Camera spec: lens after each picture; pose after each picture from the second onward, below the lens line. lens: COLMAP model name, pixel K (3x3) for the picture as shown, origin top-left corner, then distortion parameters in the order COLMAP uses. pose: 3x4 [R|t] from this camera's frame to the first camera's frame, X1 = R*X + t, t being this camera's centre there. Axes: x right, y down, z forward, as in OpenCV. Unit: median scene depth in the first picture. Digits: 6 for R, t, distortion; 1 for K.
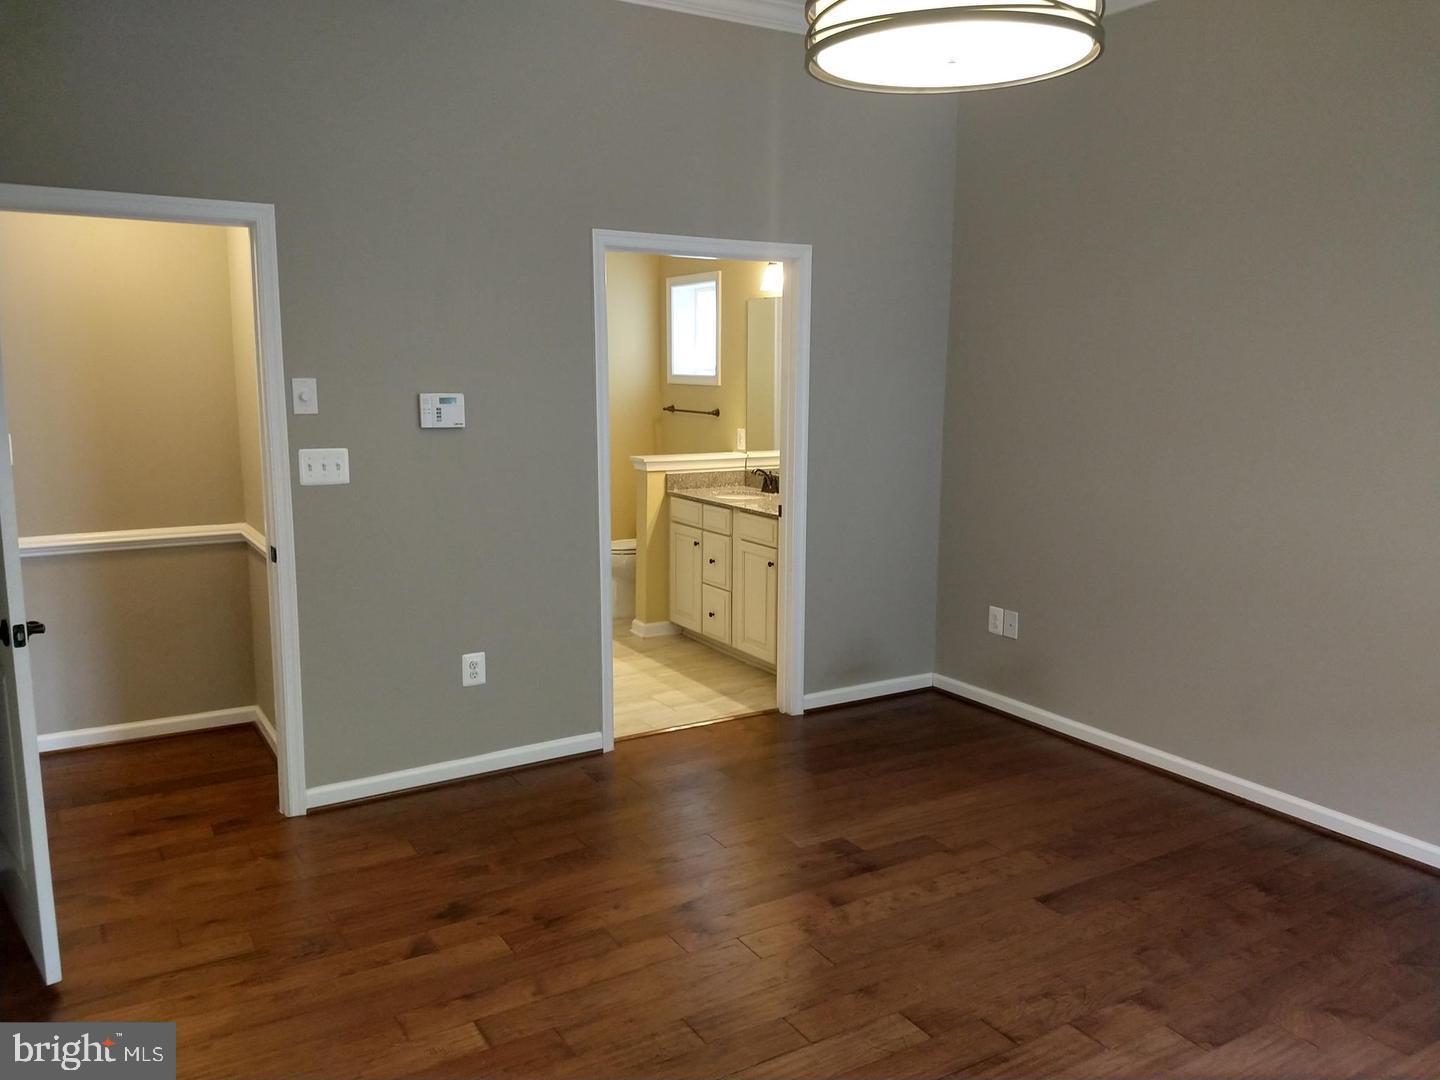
lens RADIAL K [[1110.1, 0, 724.1], [0, 1110.1, 545.6], [0, 0, 1]] dist [0.091885, -0.115671]
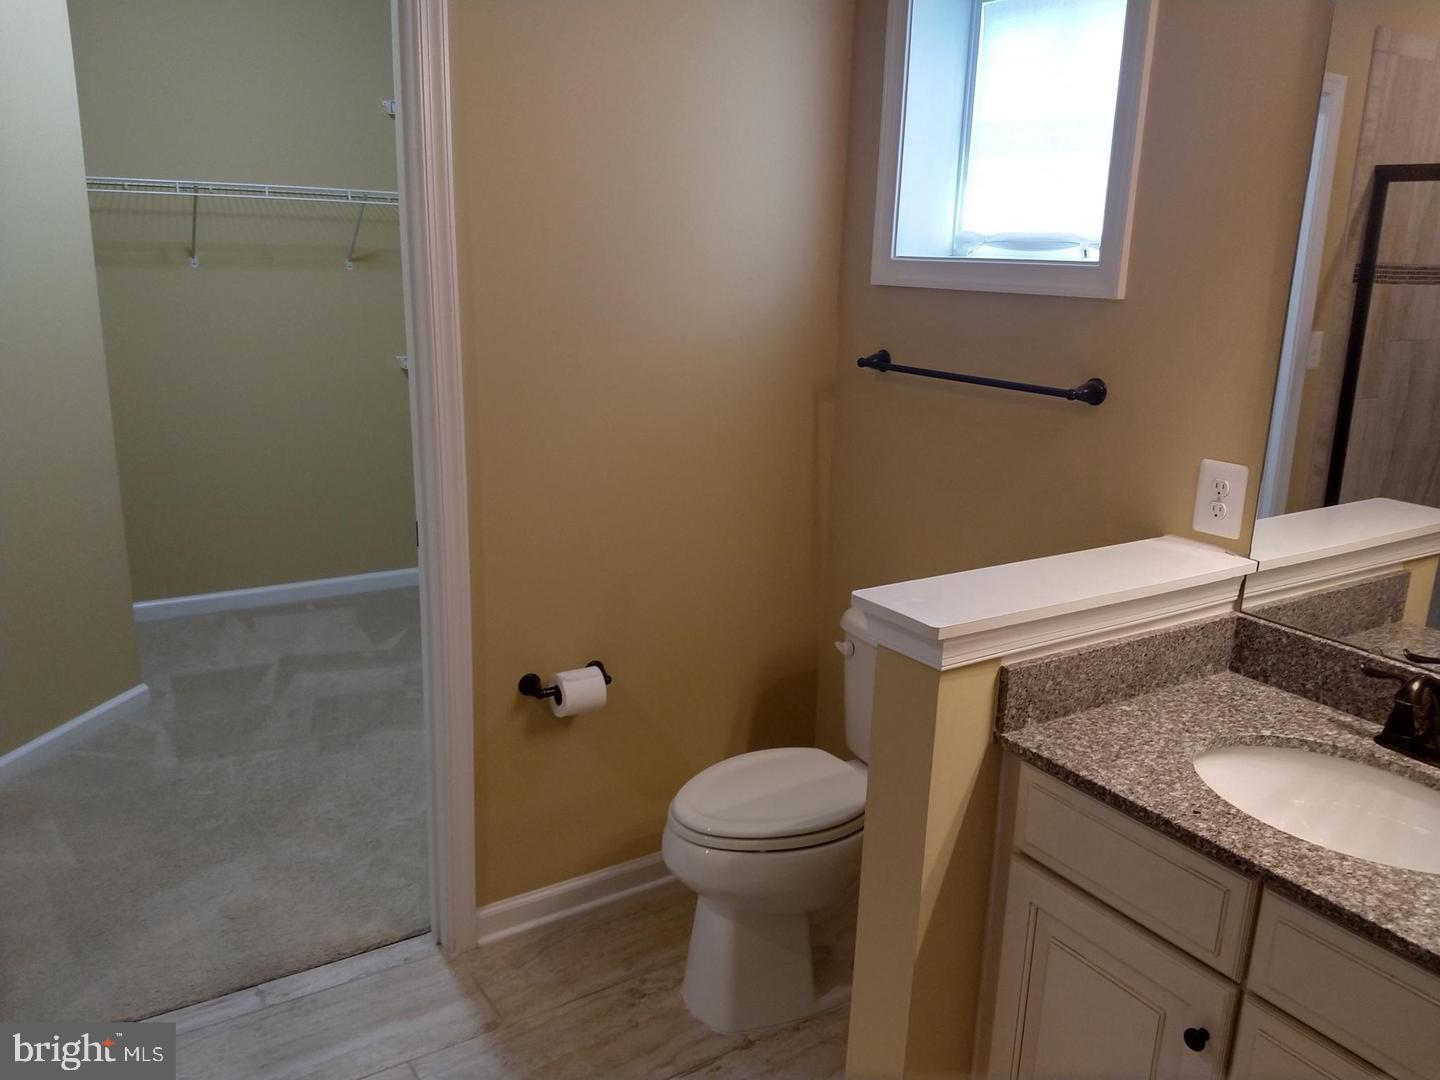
lens RADIAL K [[1110.1, 0, 724.1], [0, 1110.1, 545.6], [0, 0, 1]] dist [0.091885, -0.115671]
pose [[0.999139, 0.017496, 0.037614, -0.119426], [-0.020974, 0.995336, 0.094162, -0.109709], [-0.035791, -0.094870, 0.994846, 0.735446]]
